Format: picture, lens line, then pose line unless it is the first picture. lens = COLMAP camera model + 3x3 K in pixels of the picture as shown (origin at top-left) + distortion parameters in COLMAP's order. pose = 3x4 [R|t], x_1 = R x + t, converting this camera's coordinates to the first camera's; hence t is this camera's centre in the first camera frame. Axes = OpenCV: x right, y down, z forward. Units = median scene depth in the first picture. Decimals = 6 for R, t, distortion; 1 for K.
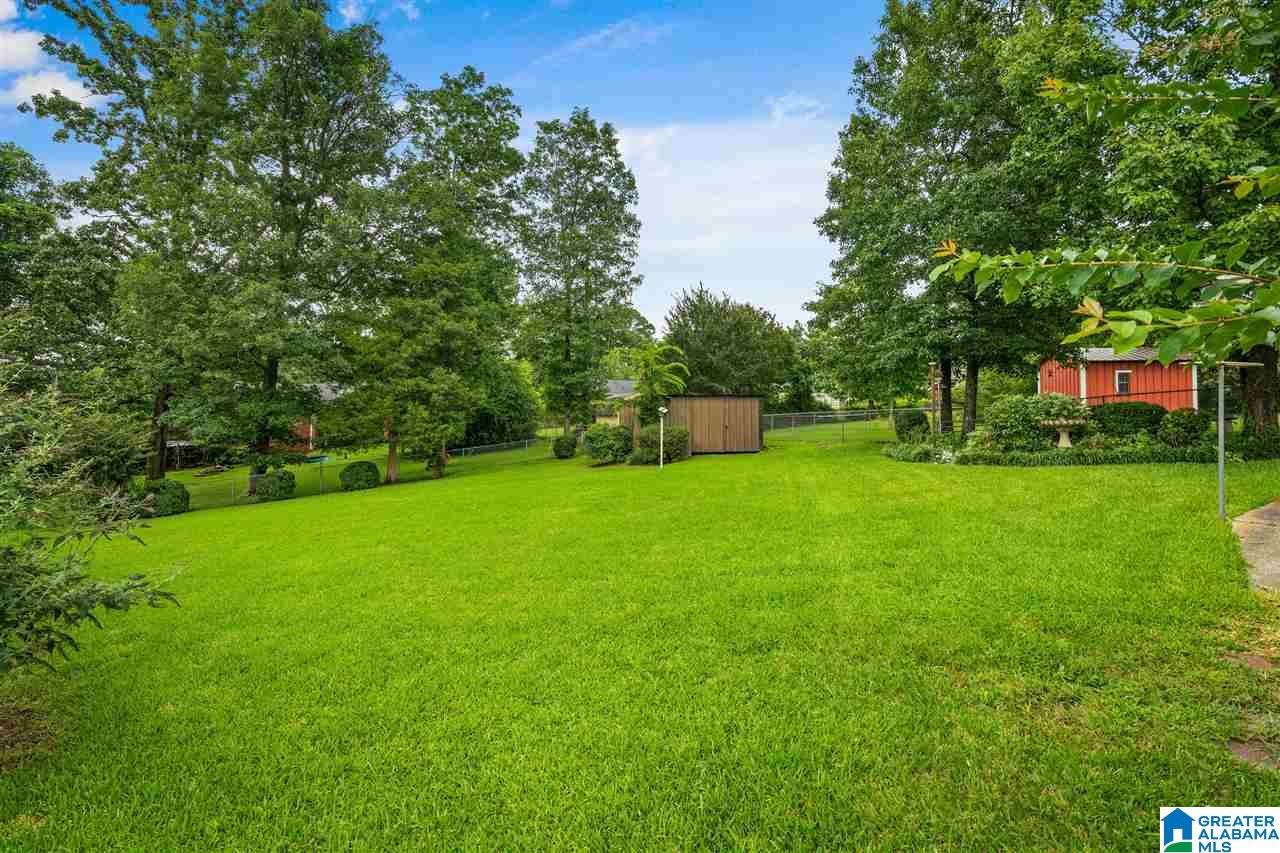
lens RADIAL K [[565.8, 0, 638.6], [0, 565.8, 412.8], [0, 0, 1]] dist [-0.001595, 0.000122]
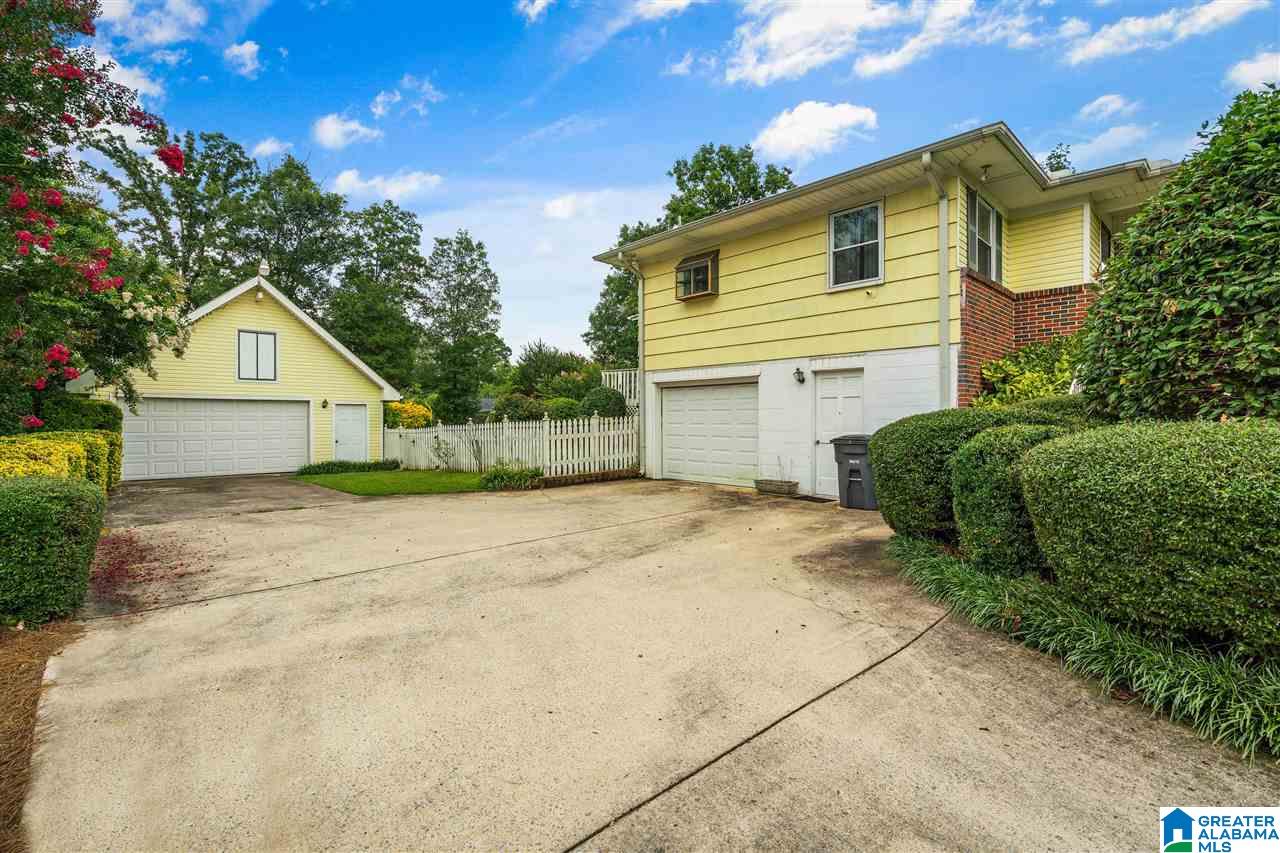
lens RADIAL K [[565.8, 0, 644.0], [0, 565.8, 419.4], [0, 0, 1]] dist [-0.001595, 0.000122]
pose [[0.966892, -0.000128, 0.255187, -0.015686], [0.002707, 0.999949, -0.009757, 0.012067], [-0.255173, 0.010125, 0.966842, -0.687681]]
